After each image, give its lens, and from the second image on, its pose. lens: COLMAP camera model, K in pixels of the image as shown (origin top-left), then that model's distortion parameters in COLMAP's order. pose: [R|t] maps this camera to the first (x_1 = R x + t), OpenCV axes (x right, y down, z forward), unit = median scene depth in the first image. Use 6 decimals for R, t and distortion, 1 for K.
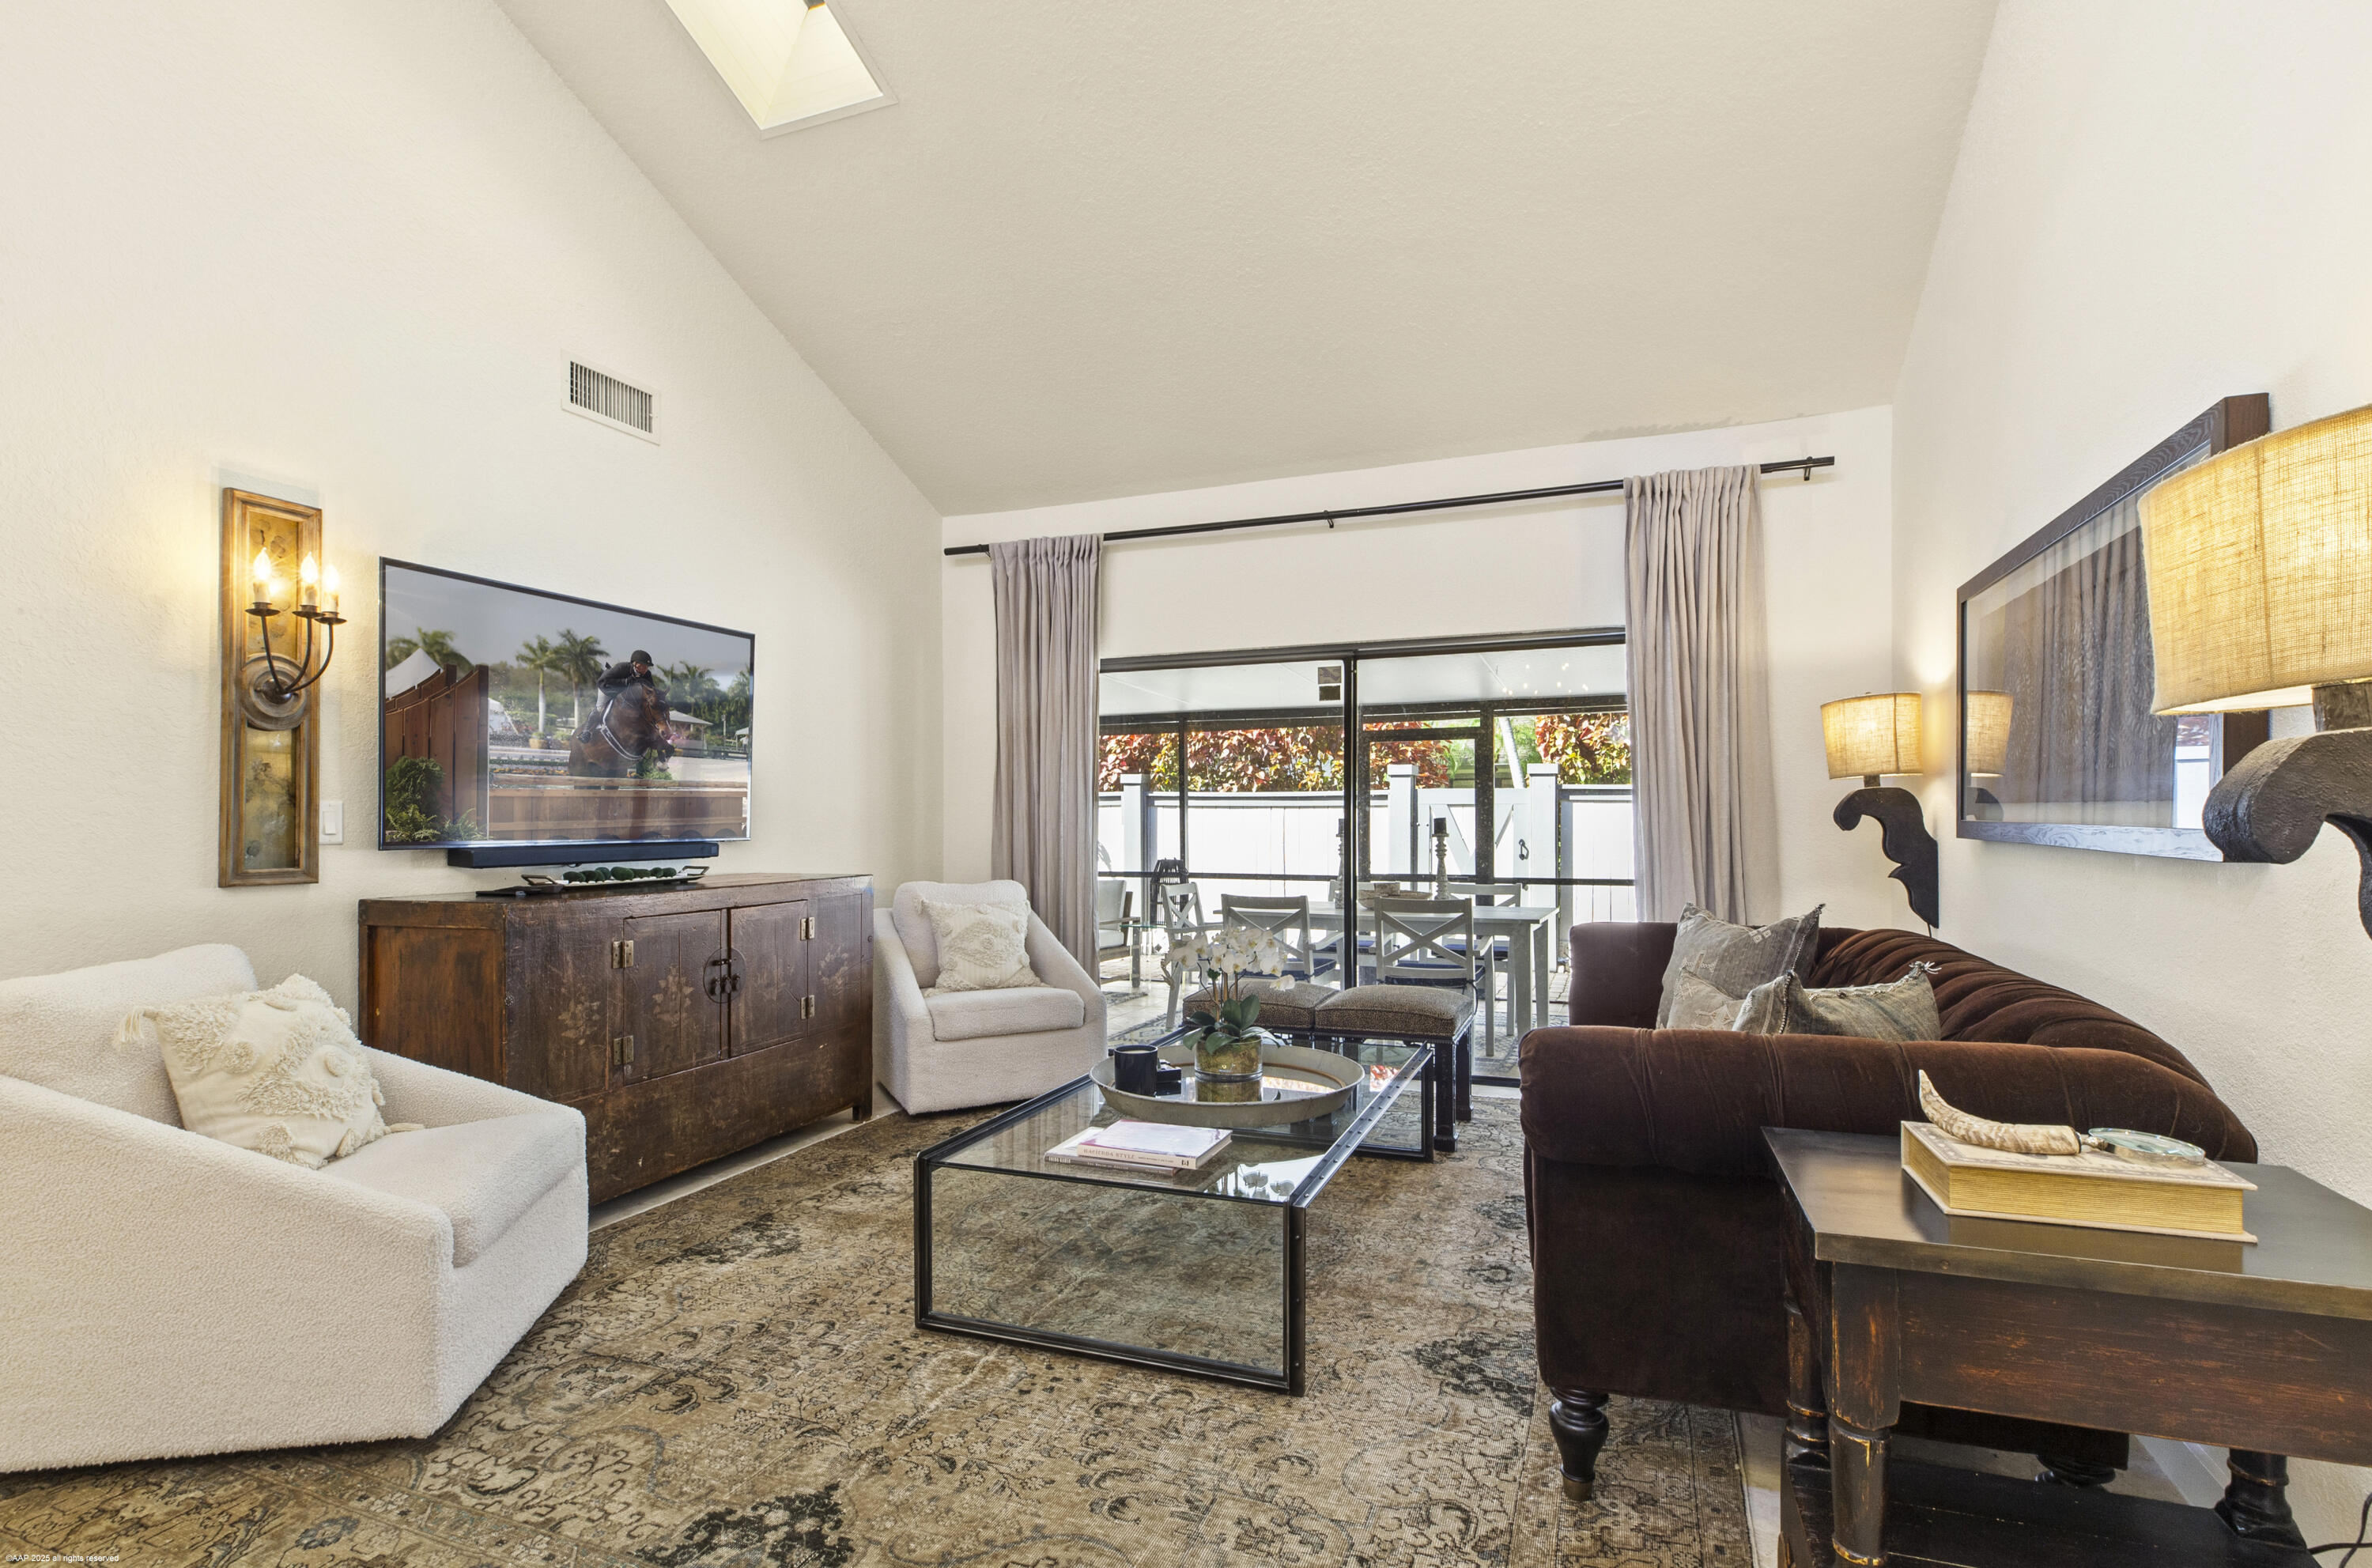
lens RADIAL K [[1148.1, 0, 1194.1], [0, 1148.1, 822.0], [0, 0, 1]] dist [0.002742, 0.000719]
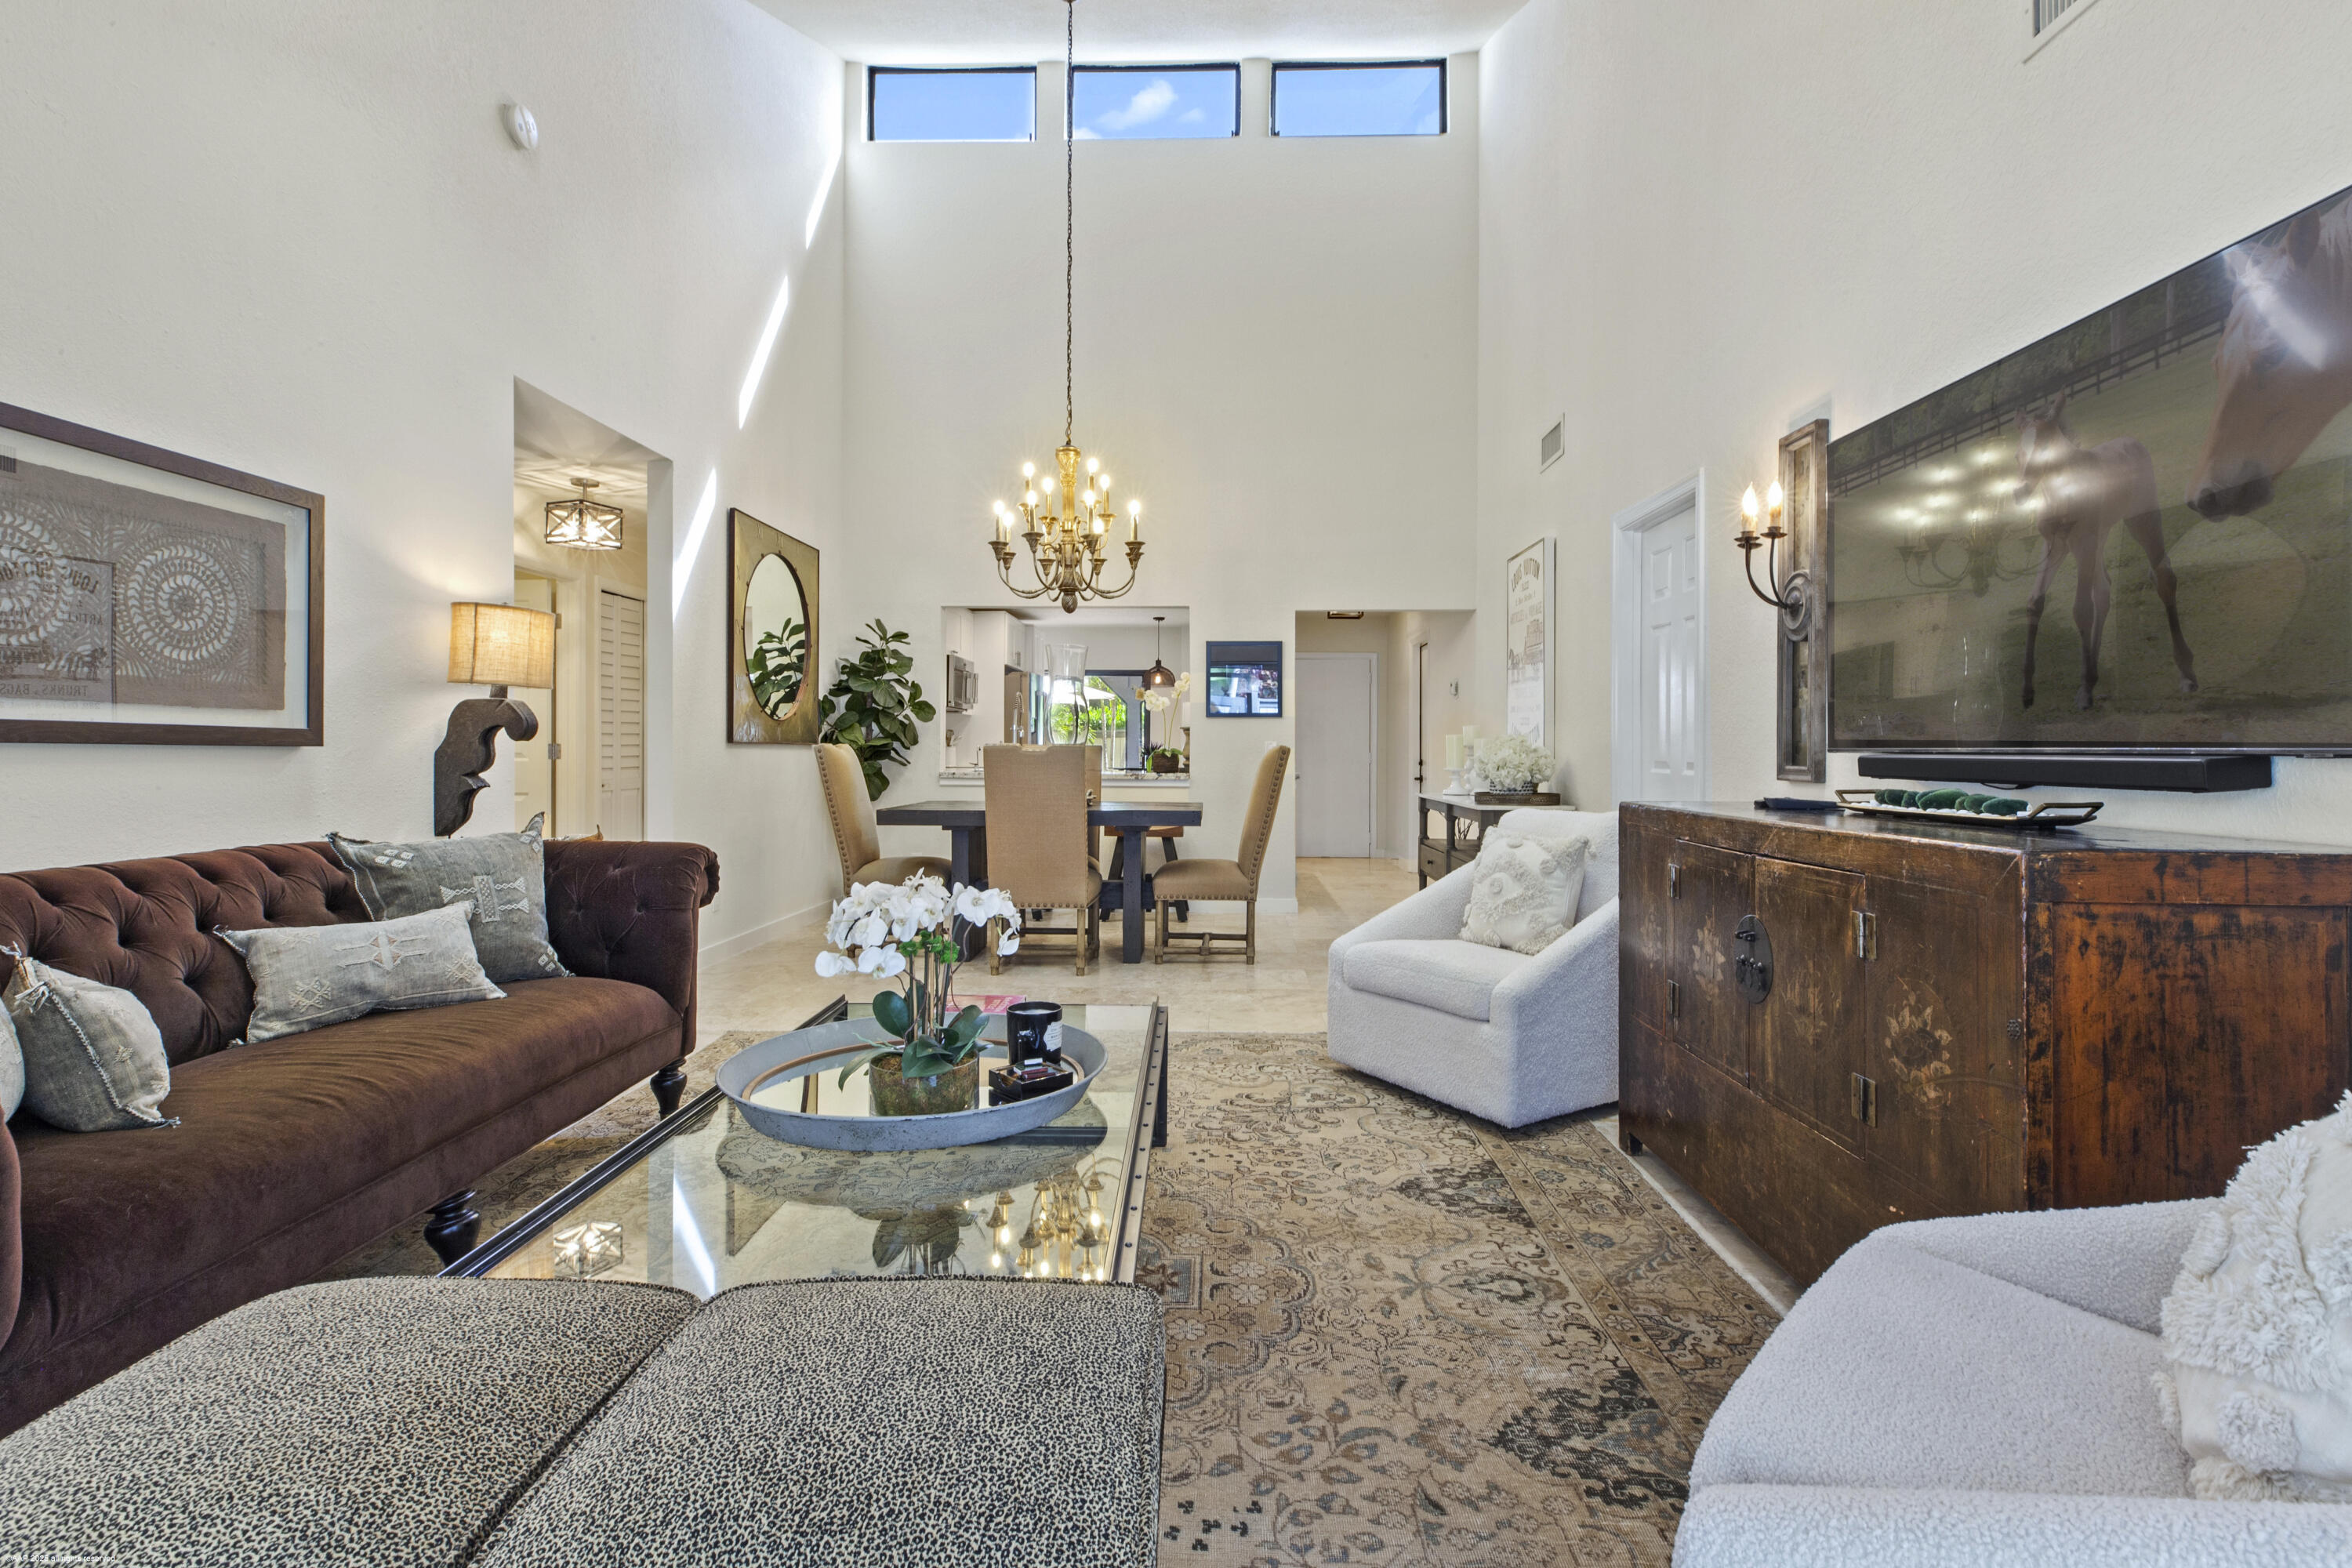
lens RADIAL K [[1109.6, 0, 1181.8], [0, 1109.6, 766.6], [0, 0, 1]] dist [-0.000061, 0.000012]
pose [[-0.940836, 0.008624, -0.338753, 0.089390], [0.002042, 0.999802, 0.019783, 0.015253], [0.338857, 0.017921, -0.940667, 1.434601]]
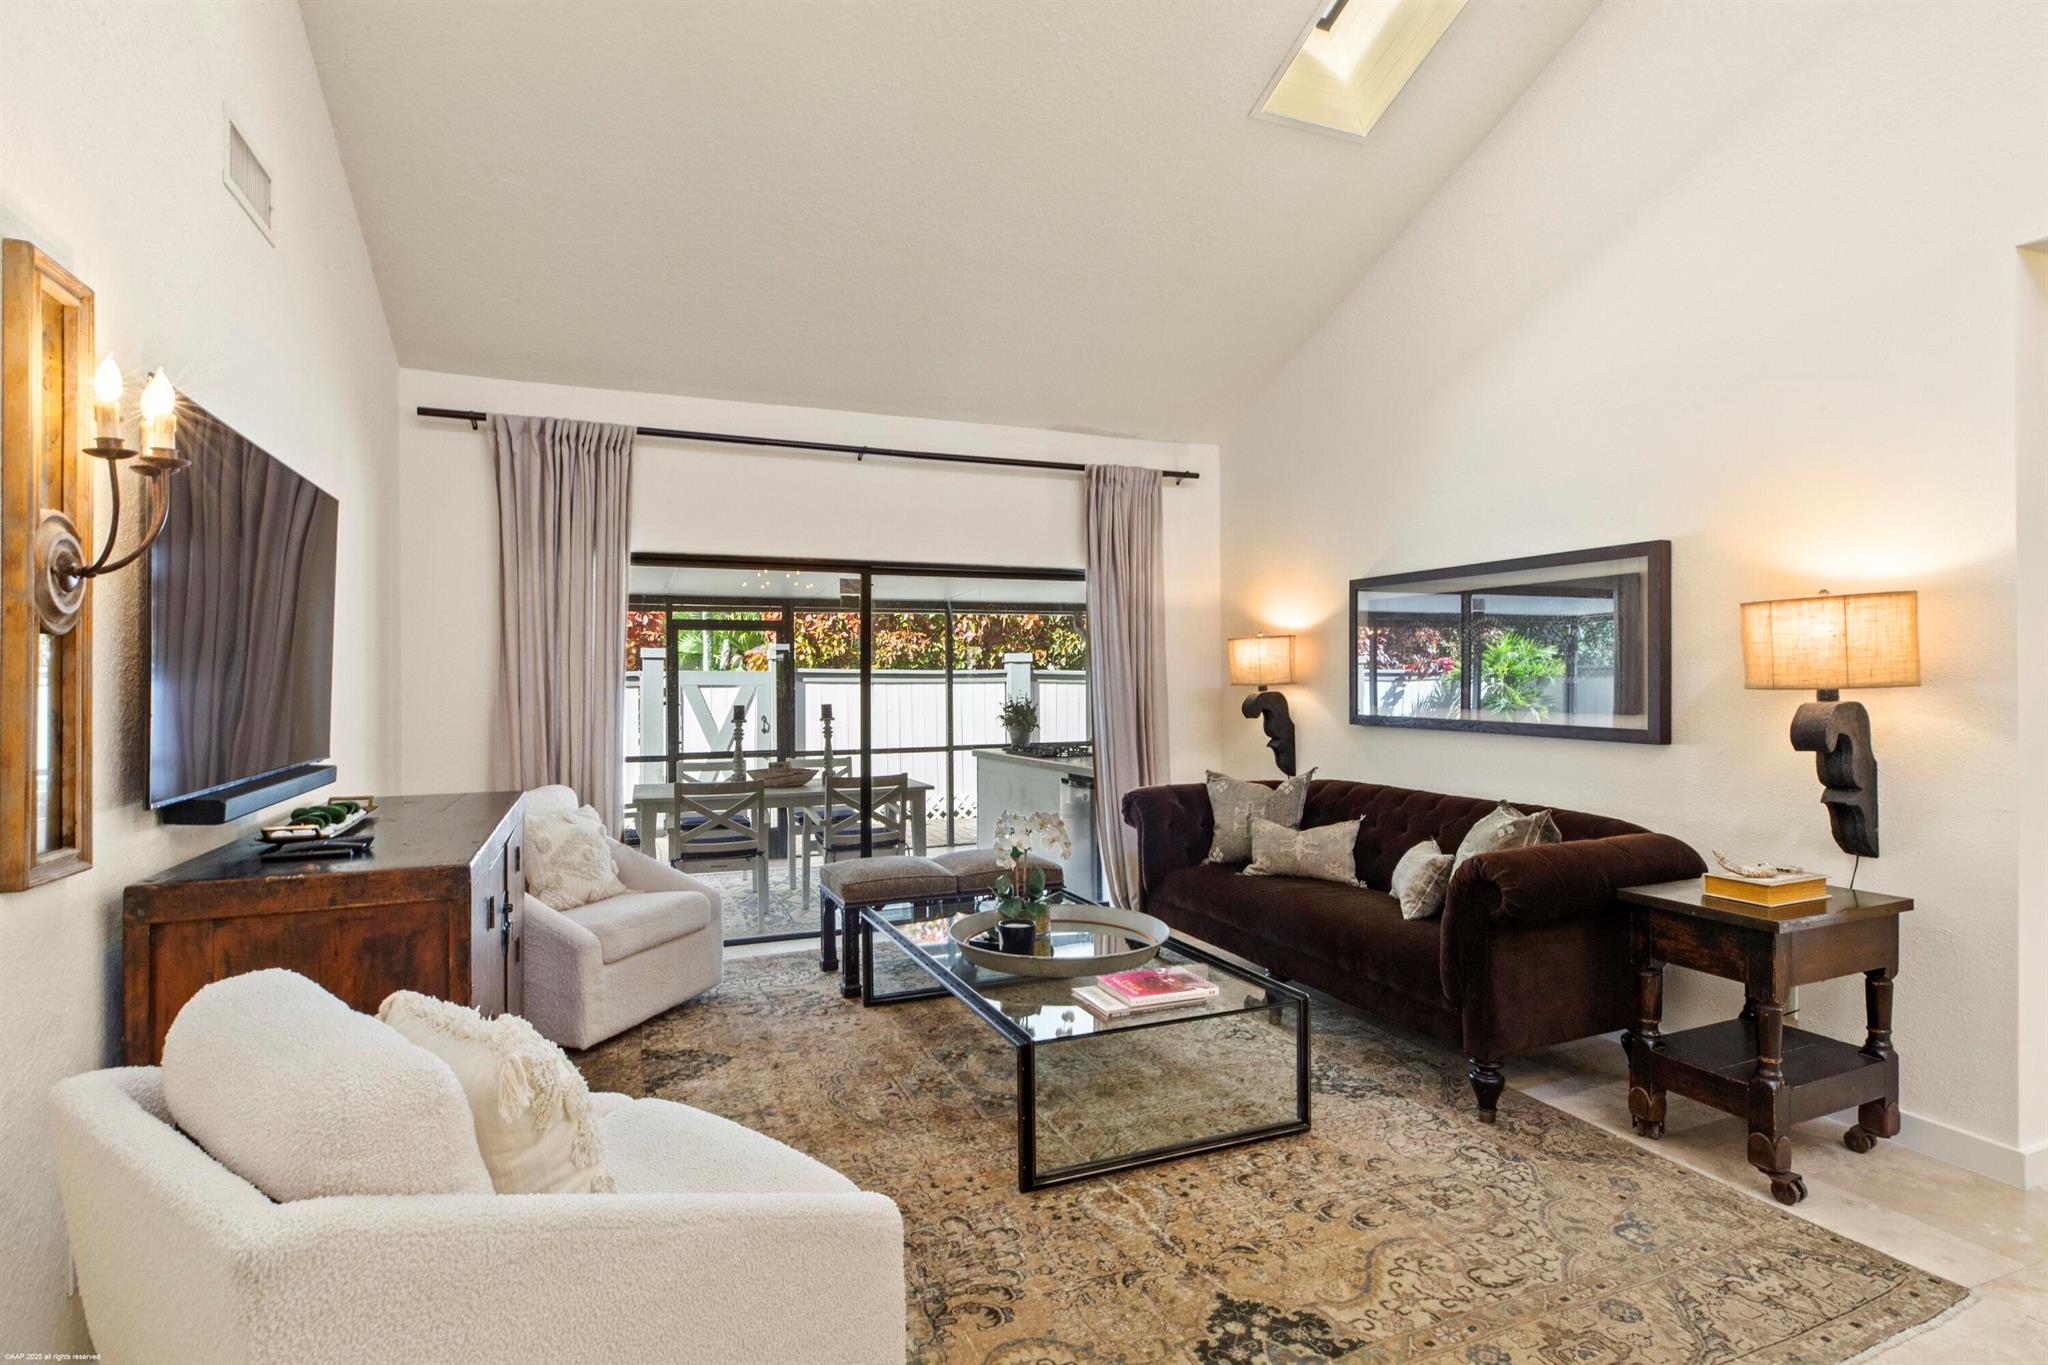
lens RADIAL K [[1038.9, 0, 1029.8], [0, 1038.9, 674.4], [0, 0, 1]] dist [0.001624, -0.000156]
pose [[0.720806, 0.004268, 0.693124, -0.649467], [0.003657, 0.999944, -0.009960, -0.040095], [-0.693127, 0.009714, 0.720750, 0.175342]]
